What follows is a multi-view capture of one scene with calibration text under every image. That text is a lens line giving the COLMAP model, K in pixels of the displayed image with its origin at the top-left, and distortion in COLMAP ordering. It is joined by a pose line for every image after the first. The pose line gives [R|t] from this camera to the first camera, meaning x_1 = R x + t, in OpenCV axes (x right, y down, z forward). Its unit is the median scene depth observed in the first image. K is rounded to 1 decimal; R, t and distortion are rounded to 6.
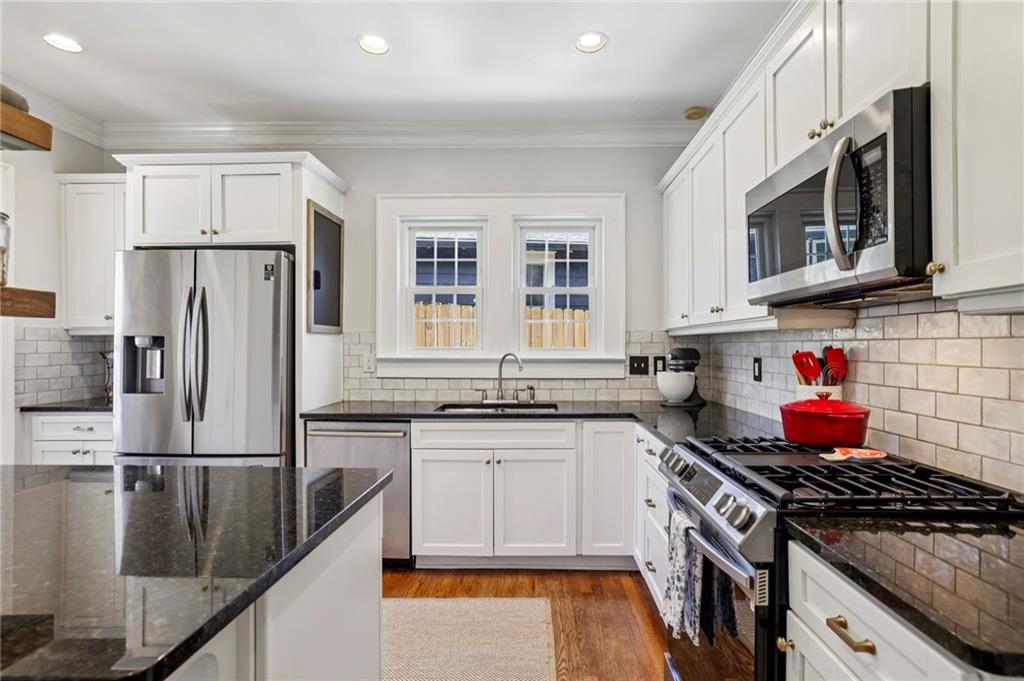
lens RADIAL K [[512.4, 0, 516.2], [0, 512.4, 350.2], [0, 0, 1]] dist [-0.040248, 0.025445]
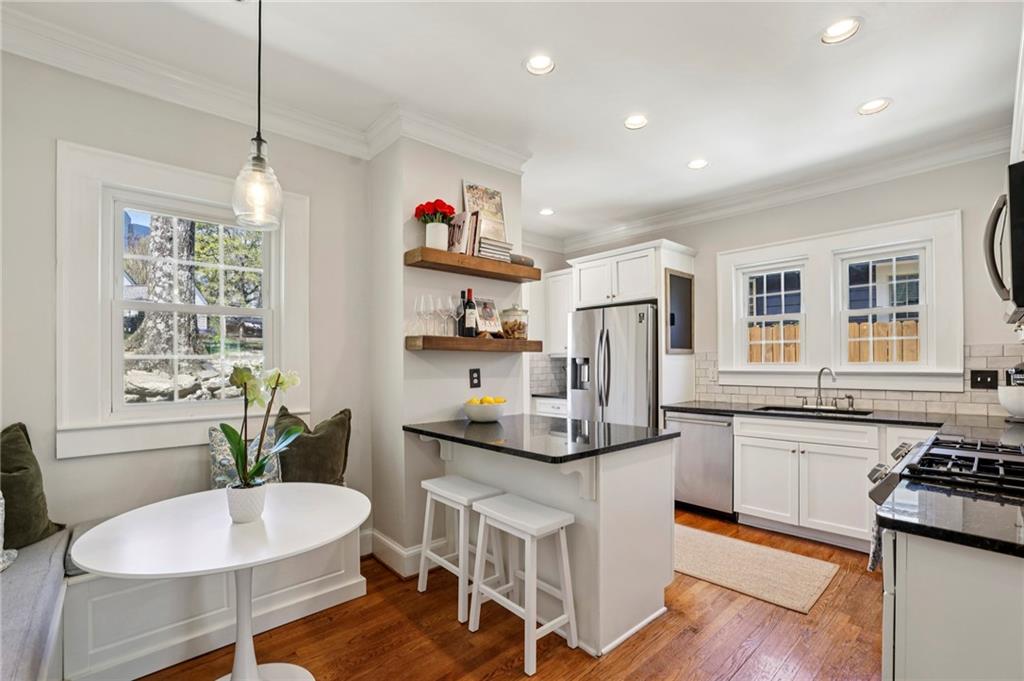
lens RADIAL K [[441.8, 0, 512.7], [0, 441.8, 363.7], [0, 0, 1]] dist [-0.000407, -0.000012]
pose [[0.683025, -0.006084, -0.730370, 0.251004], [0.003952, 0.999981, -0.004634, -0.000431], [0.730384, 0.000279, 0.683036, -0.257070]]
